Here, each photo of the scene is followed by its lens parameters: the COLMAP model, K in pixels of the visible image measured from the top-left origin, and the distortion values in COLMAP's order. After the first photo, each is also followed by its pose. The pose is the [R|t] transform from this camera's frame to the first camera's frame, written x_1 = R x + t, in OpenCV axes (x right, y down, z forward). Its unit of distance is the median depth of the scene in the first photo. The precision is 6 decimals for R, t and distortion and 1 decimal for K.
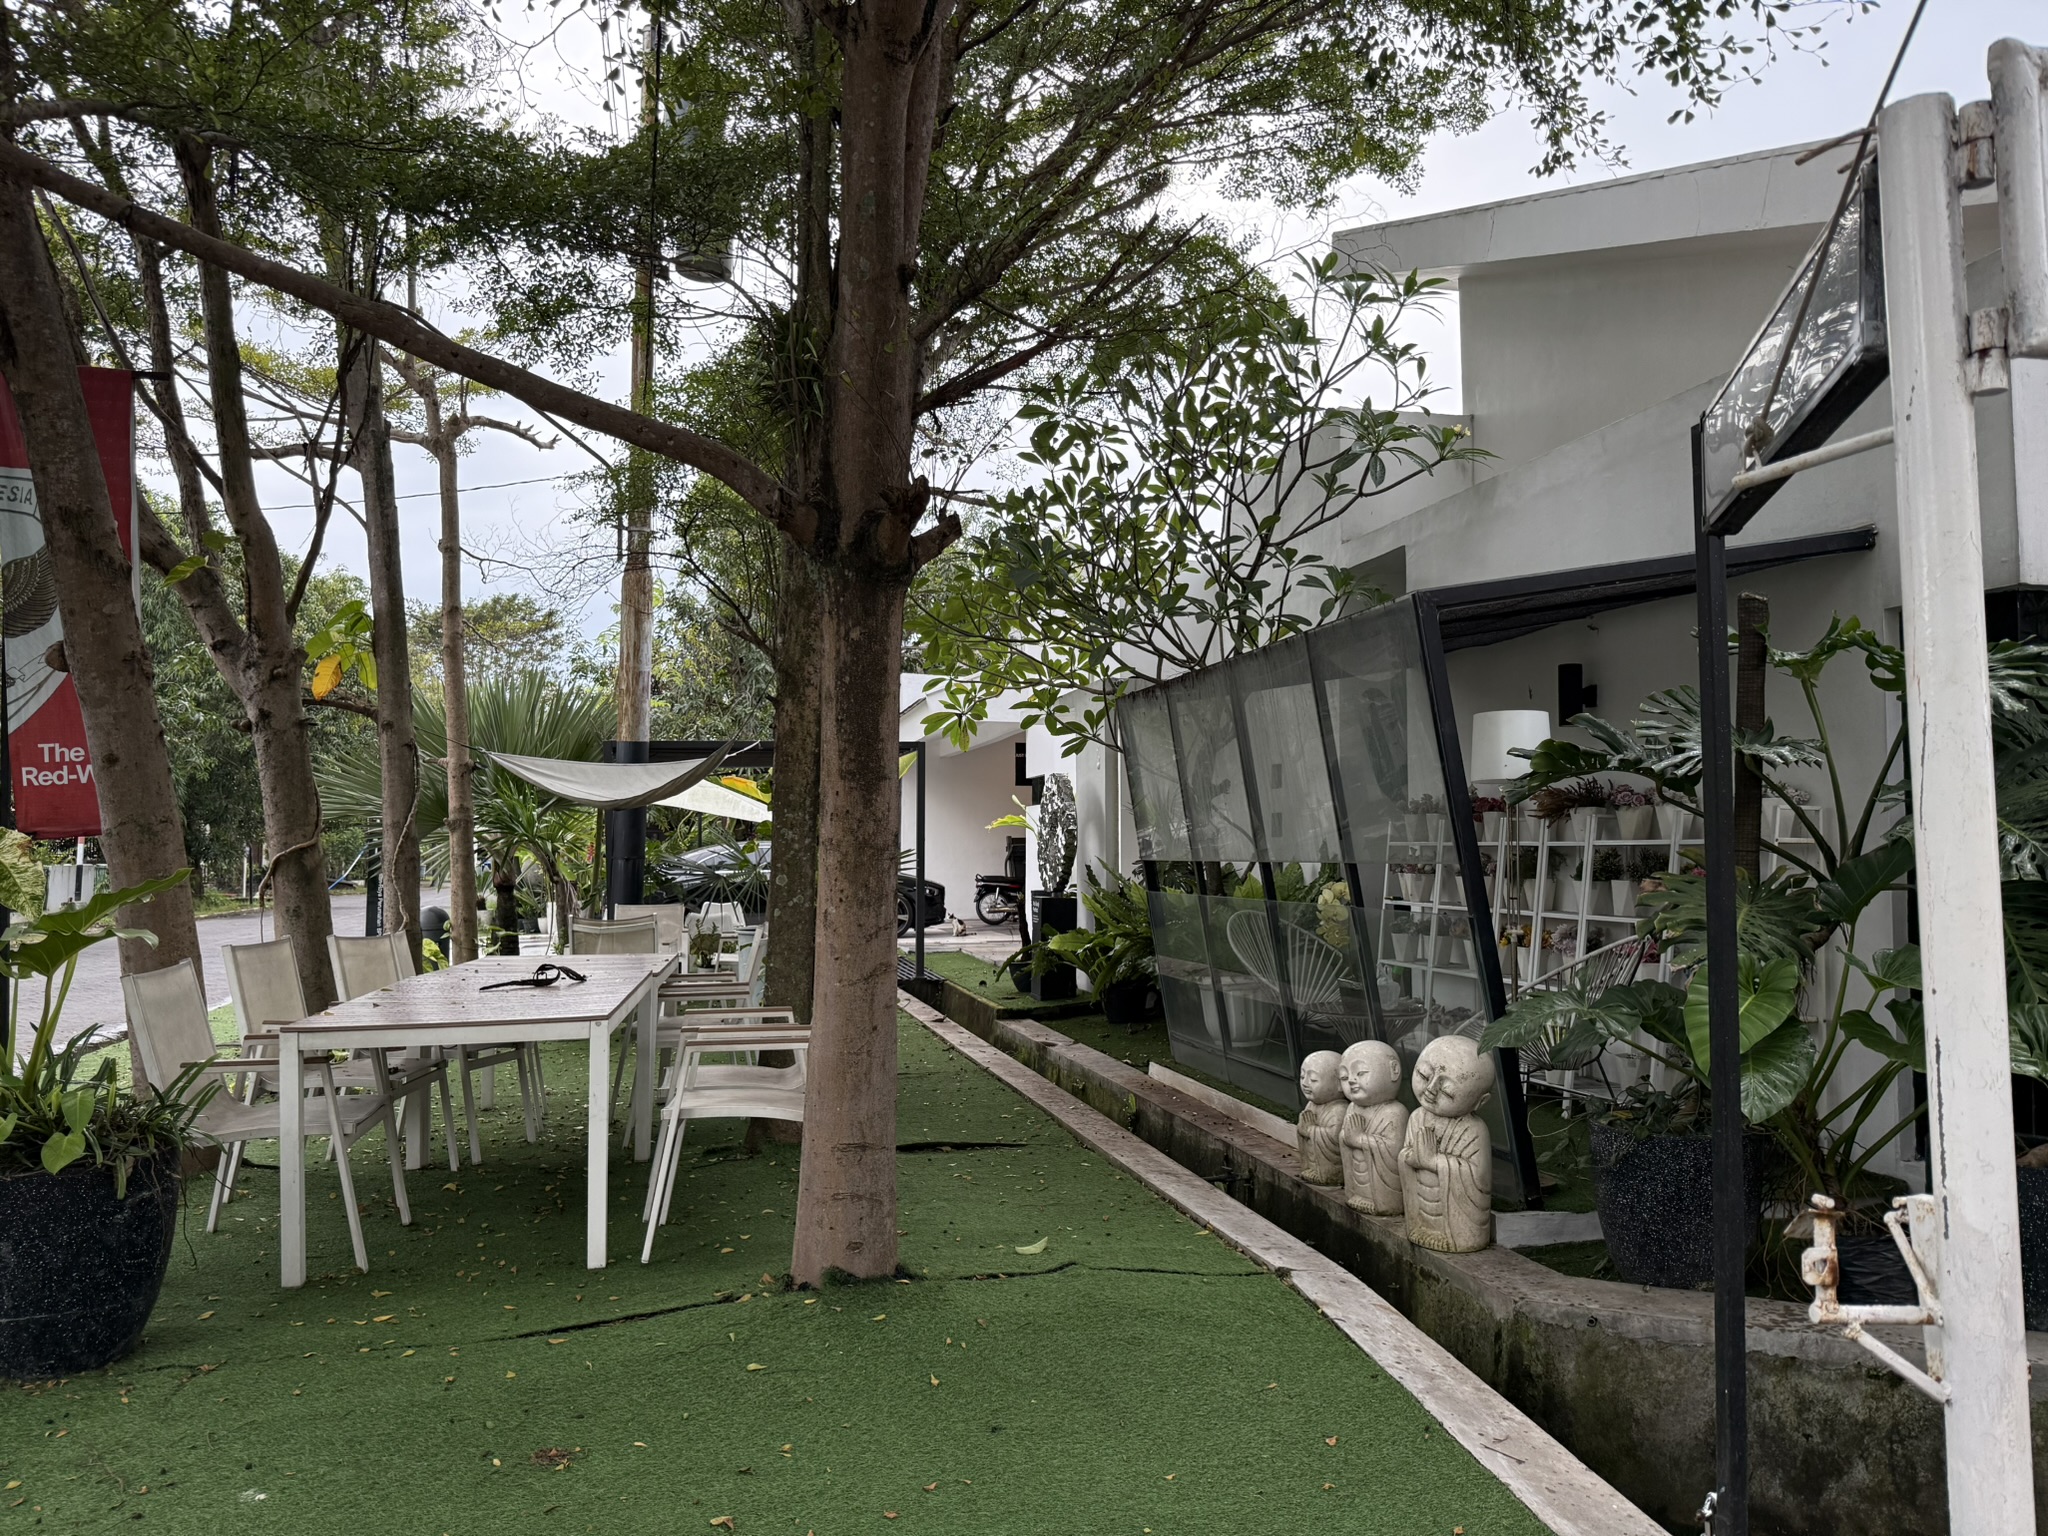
lens RADIAL K [[1408.3, 0, 1008.2], [0, 1408.3, 781.6], [0, 0, 1]] dist [0.008179, -0.003347]
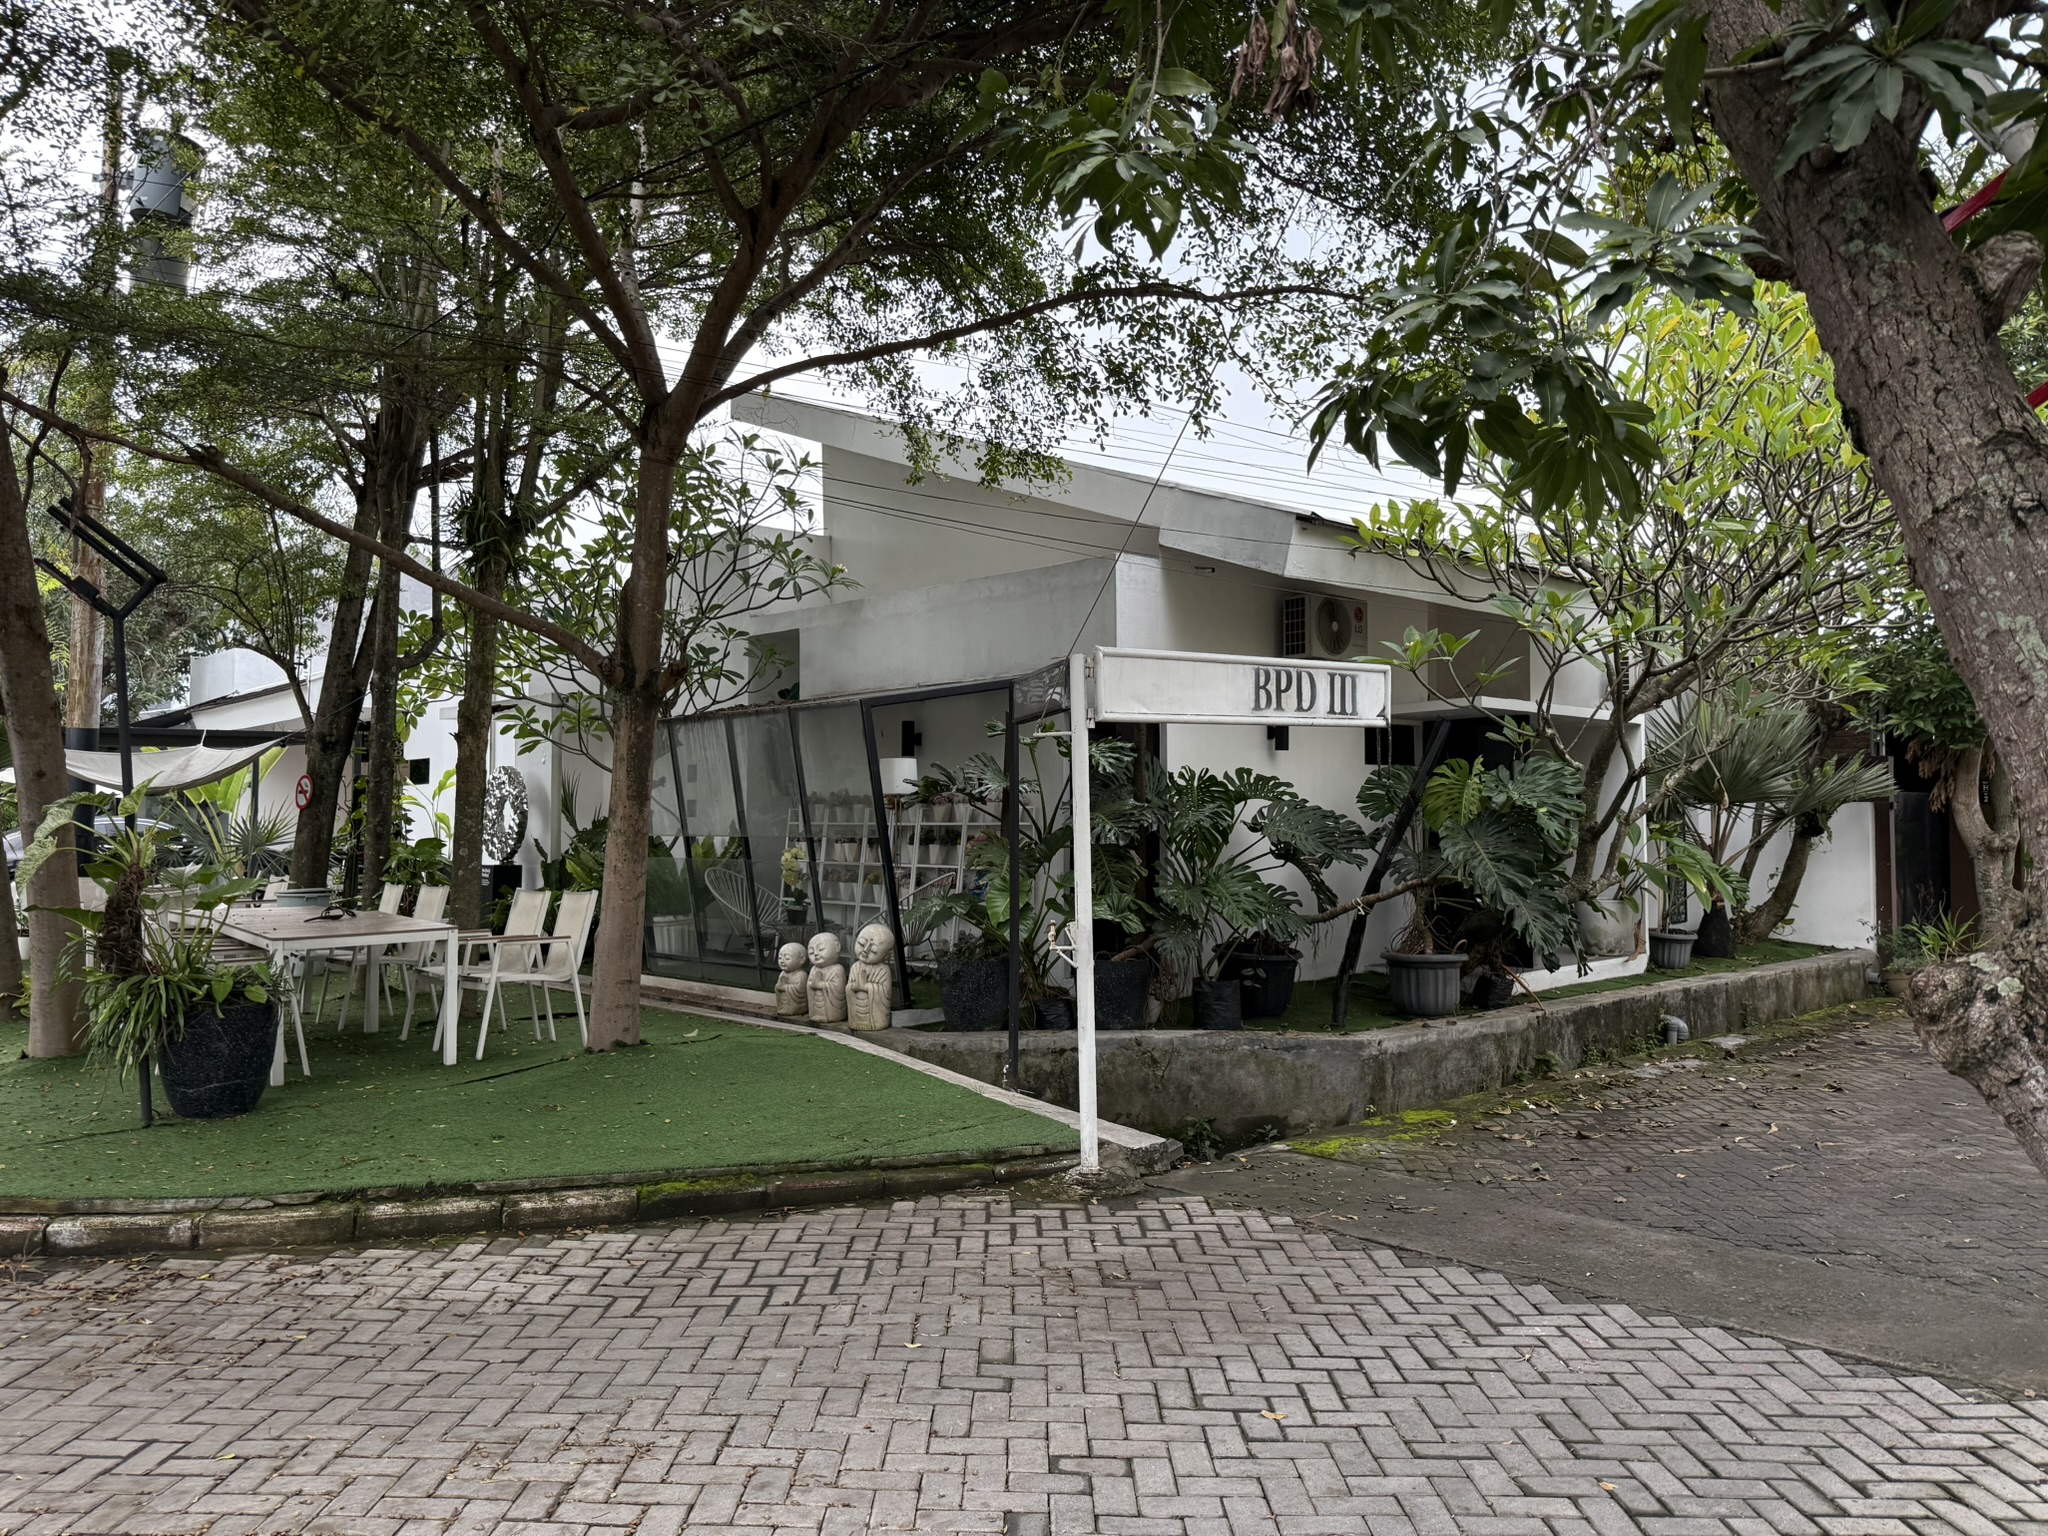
lens RADIAL K [[1408.3, 0, 1024.1], [0, 1408.3, 769.3], [0, 0, 1]] dist [0.008179, -0.003347]
pose [[0.858677, 0.018735, 0.512175, -0.493502], [-0.024686, 0.999684, 0.004820, -0.048286], [-0.511923, -0.016782, 0.858867, -0.759232]]
